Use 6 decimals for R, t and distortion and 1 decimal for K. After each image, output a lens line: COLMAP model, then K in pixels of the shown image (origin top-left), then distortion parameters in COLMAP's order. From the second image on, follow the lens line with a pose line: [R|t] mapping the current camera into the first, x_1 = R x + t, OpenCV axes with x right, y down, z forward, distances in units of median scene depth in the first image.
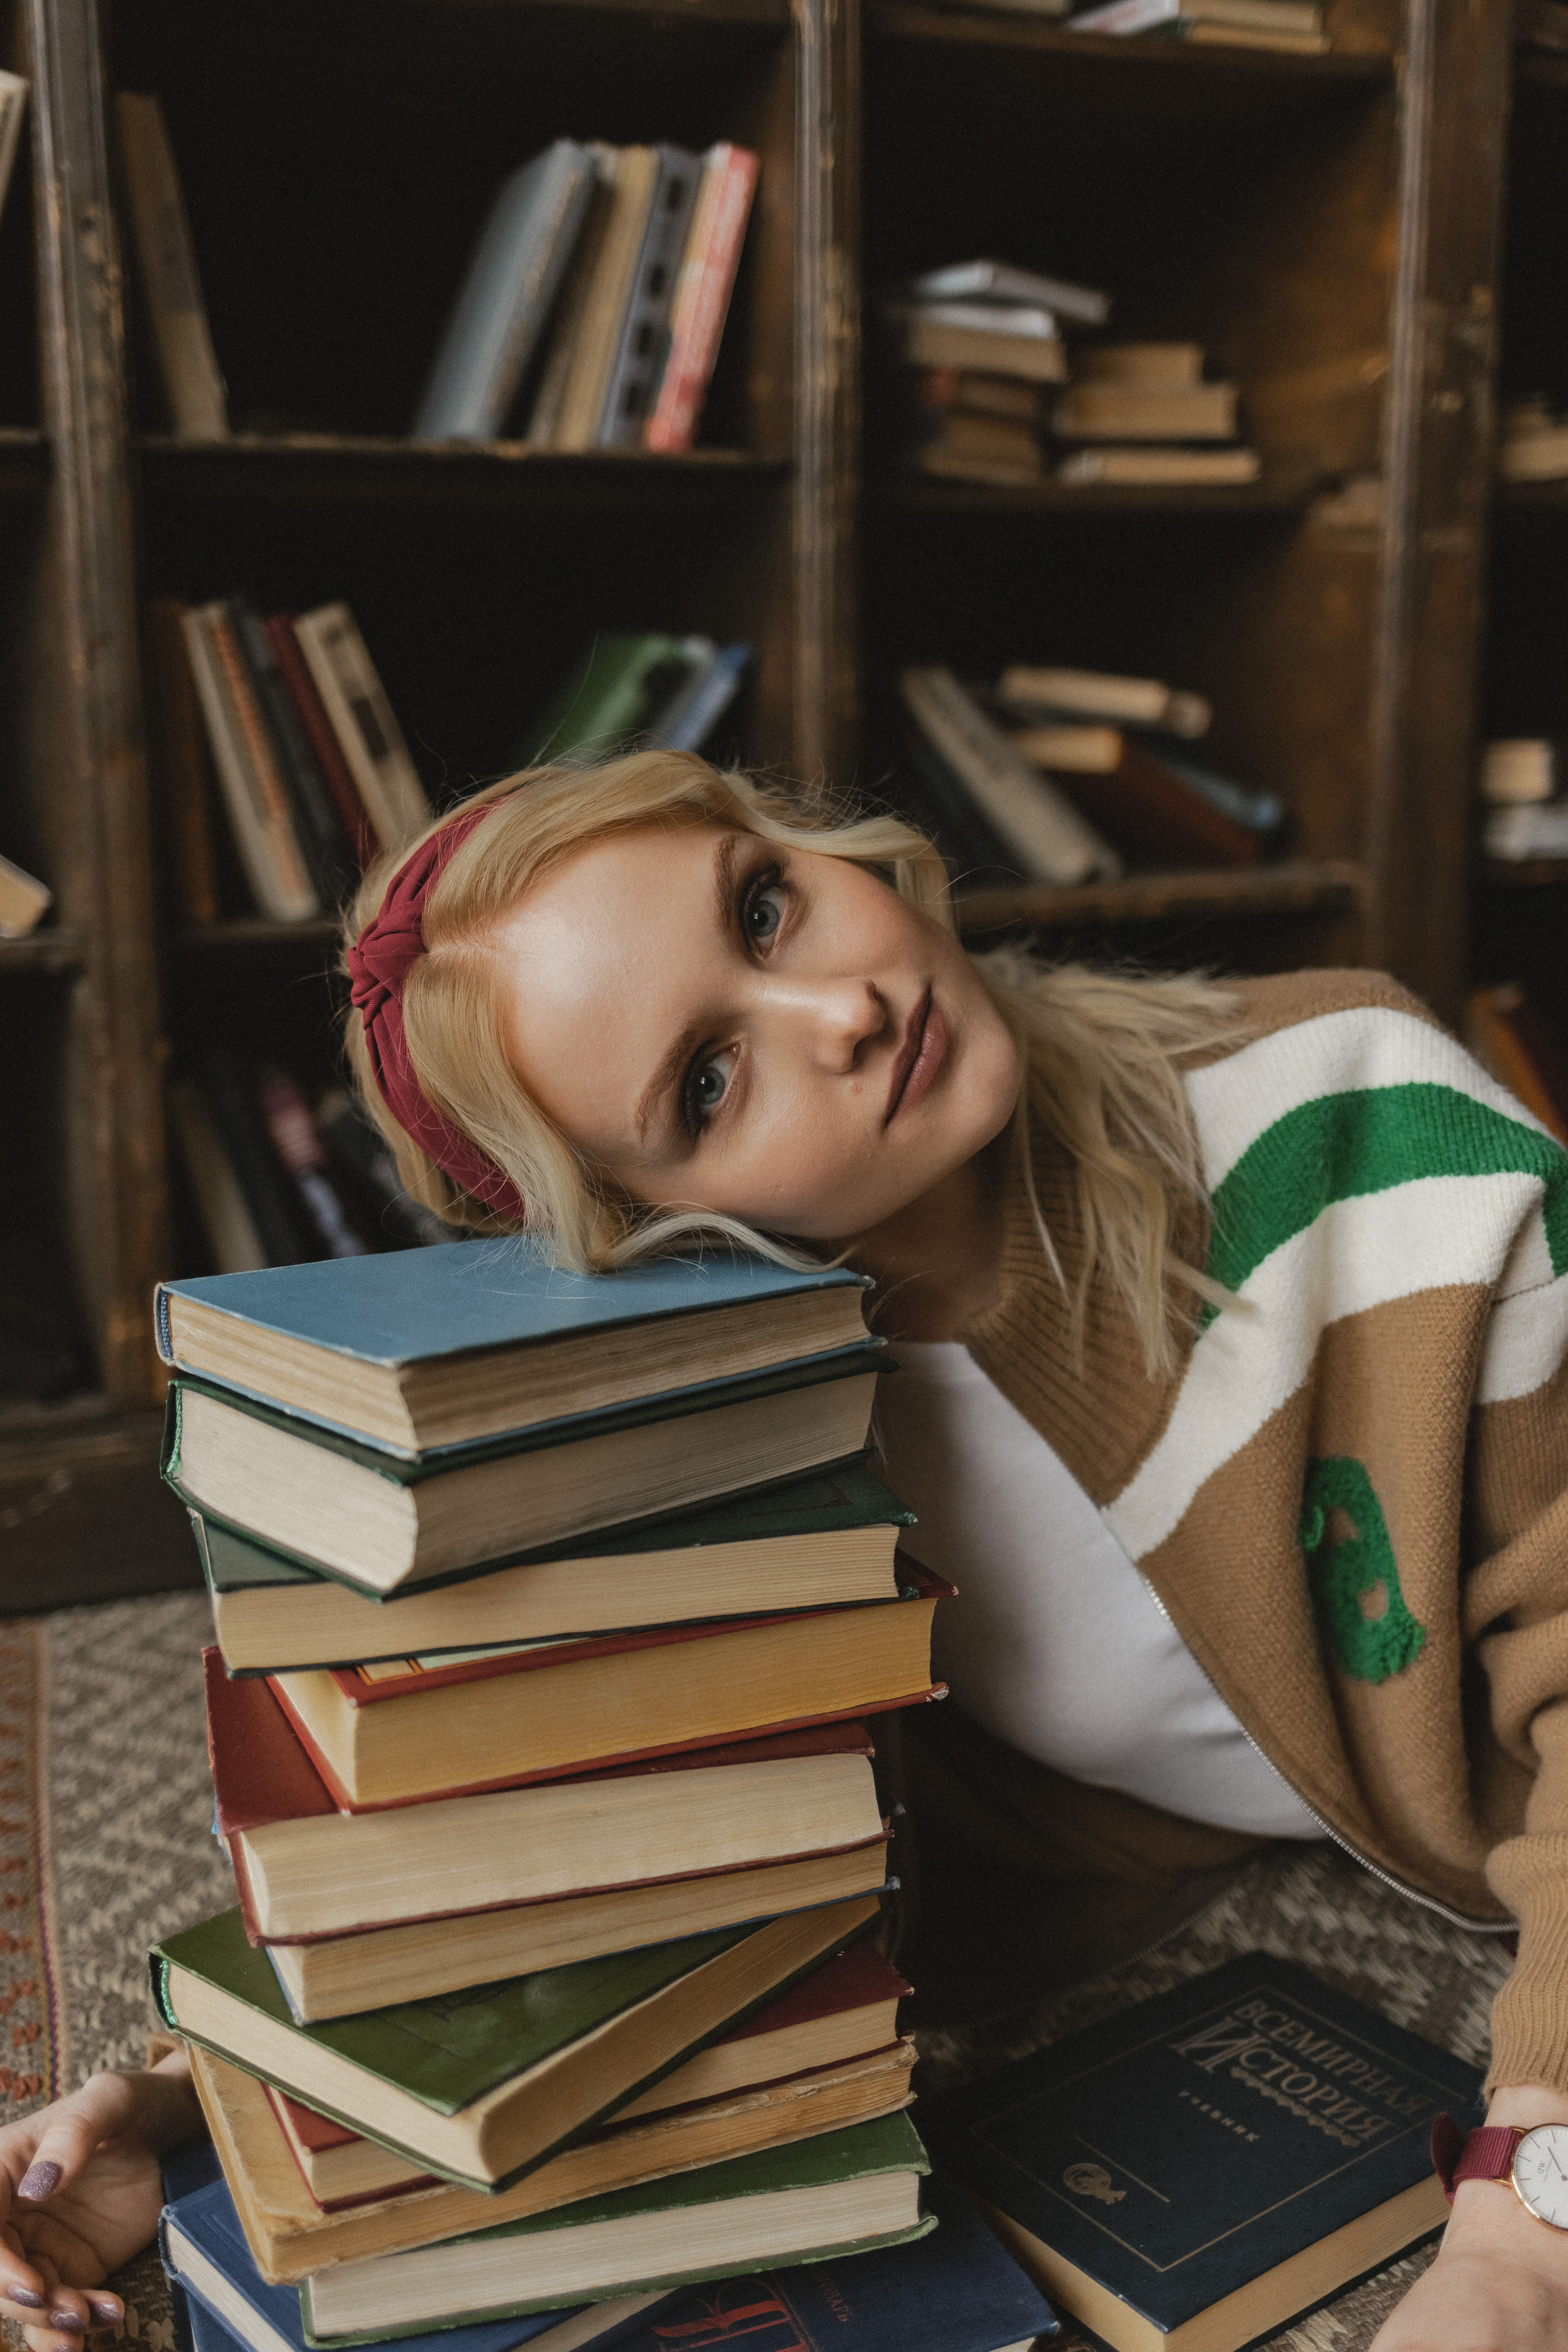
lens RADIAL K [[2312.4, 0, 784.0], [0, 2312.4, 1176.0], [0, 0, 1]] dist [-0.000255, 0.010373]
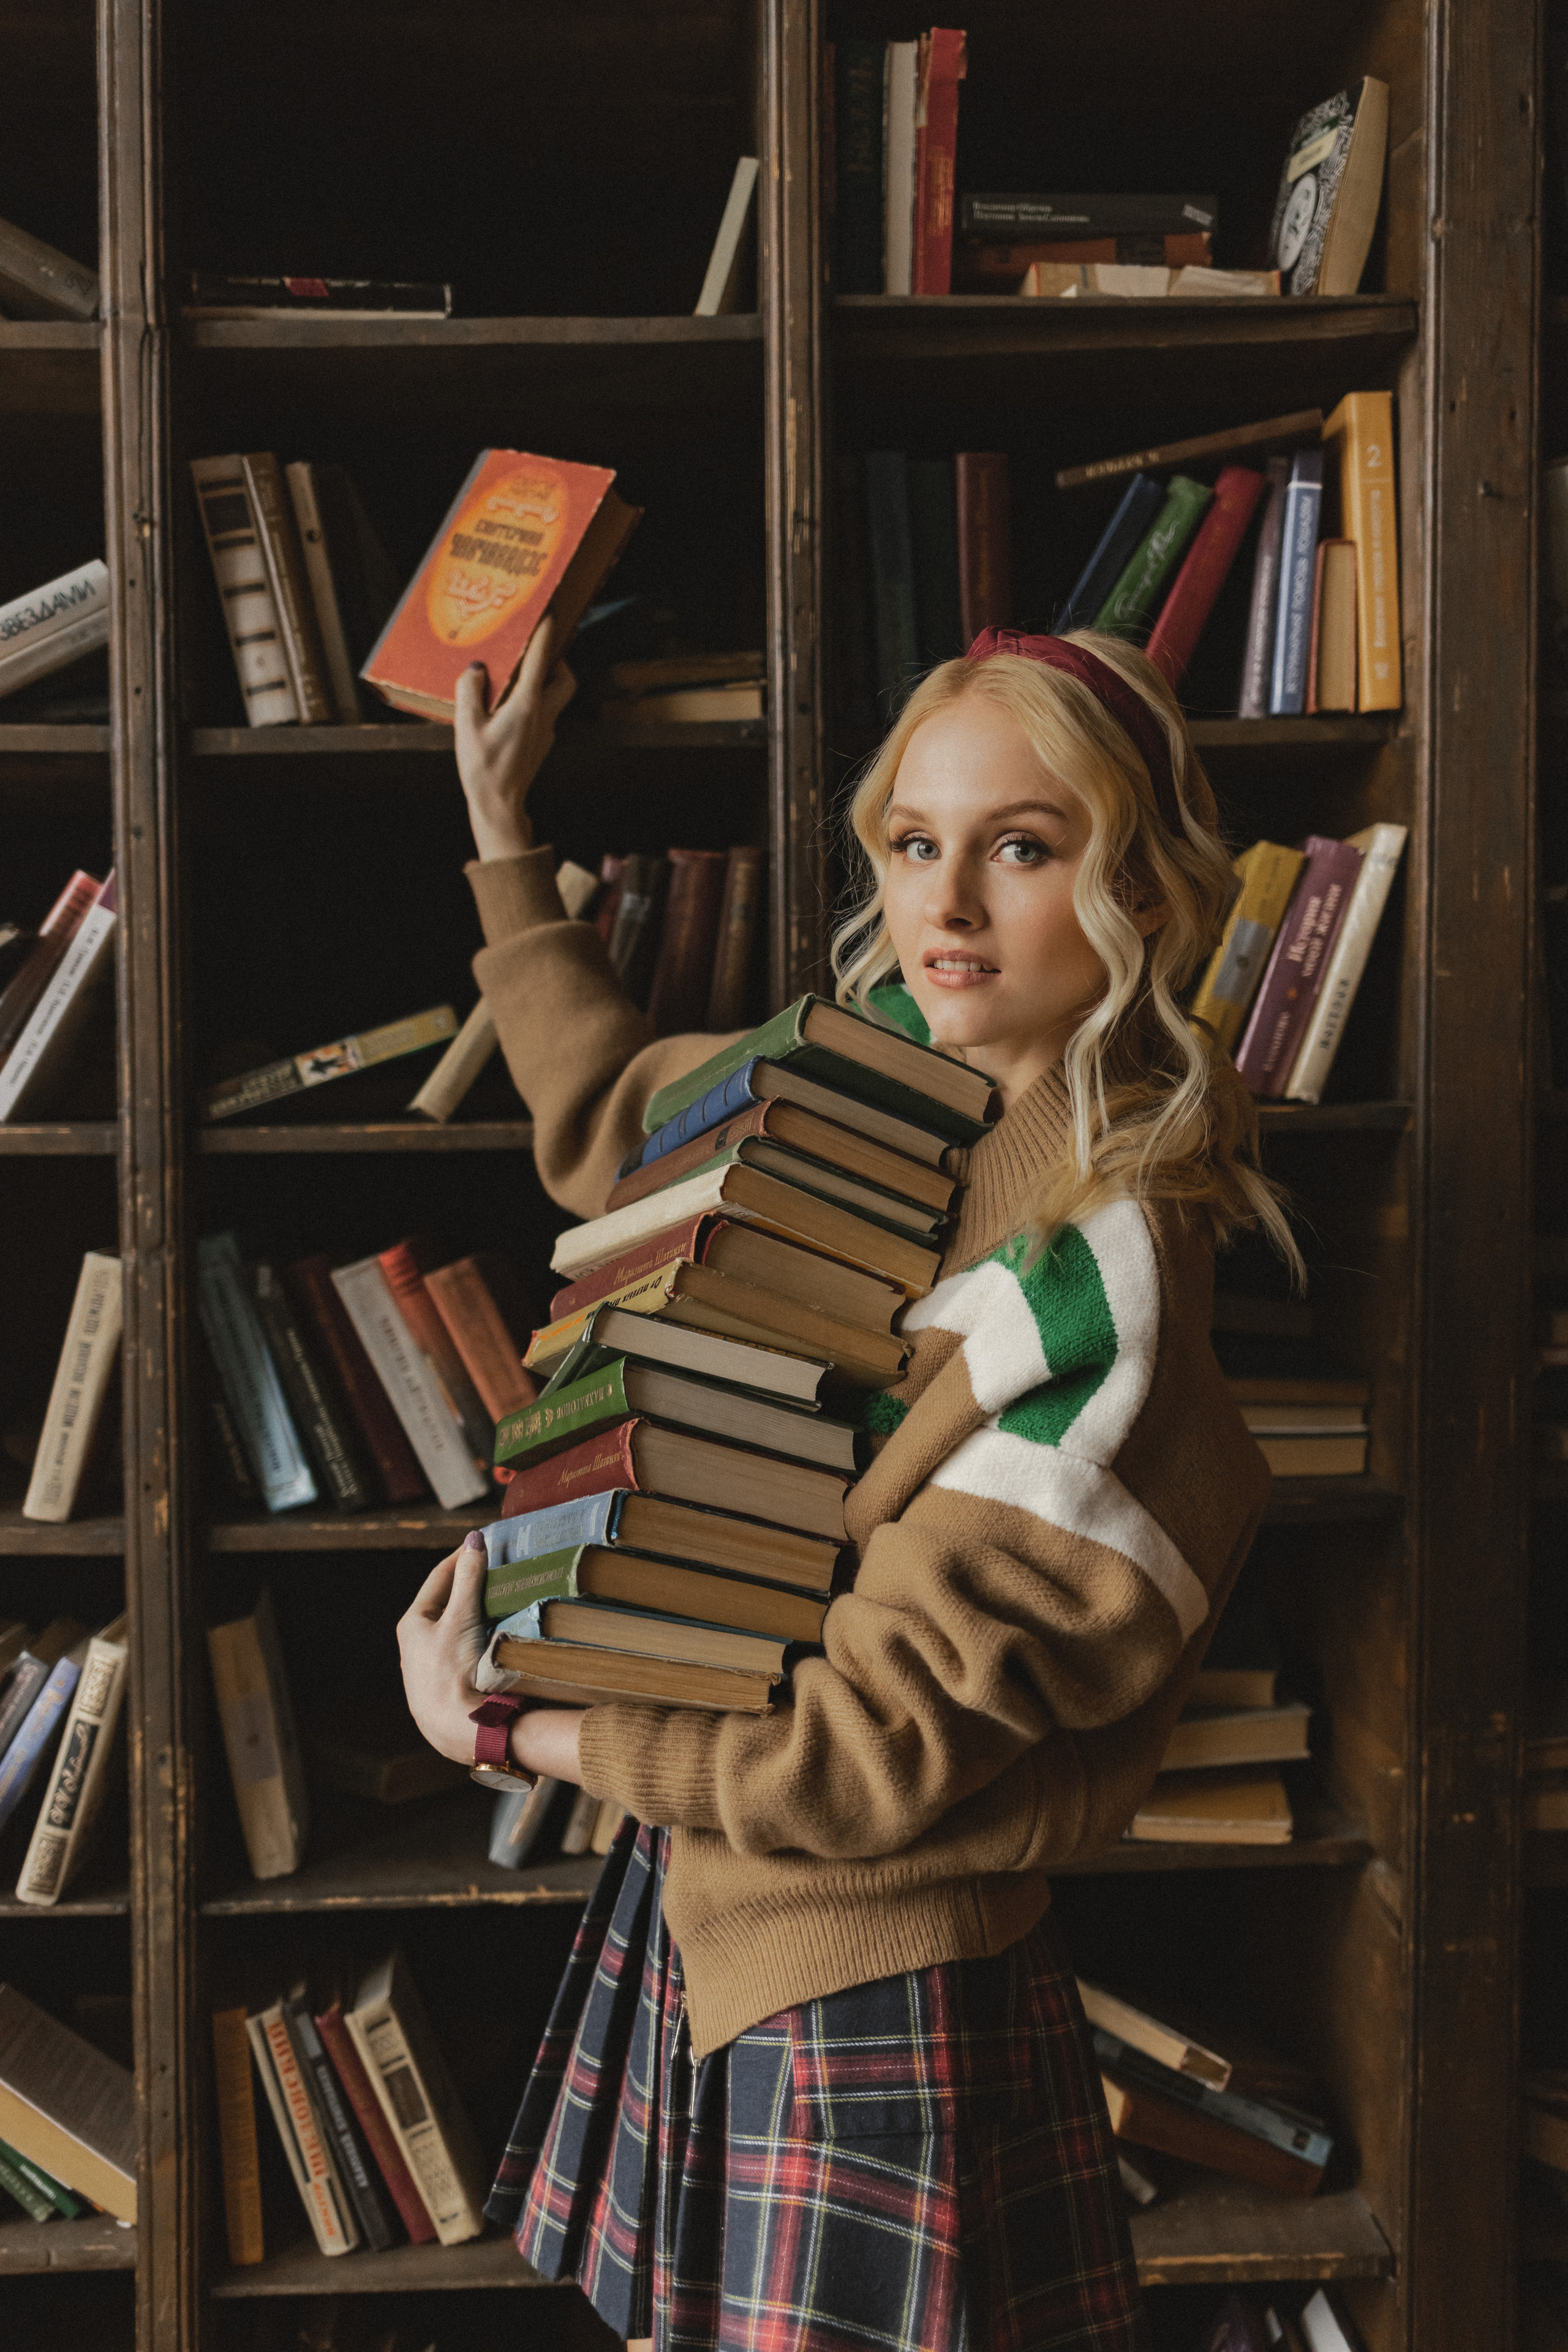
lens RADIAL K [[2312.4, 0, 784.0], [0, 2312.4, 1176.0], [0, 0, 1]] dist [-0.000255, 0.010373]
pose [[0.933151, 0.022223, -0.358797, 0.404365], [-0.073992, 0.988590, -0.131205, -0.503997], [0.351787, 0.148982, 0.924148, -0.093708]]
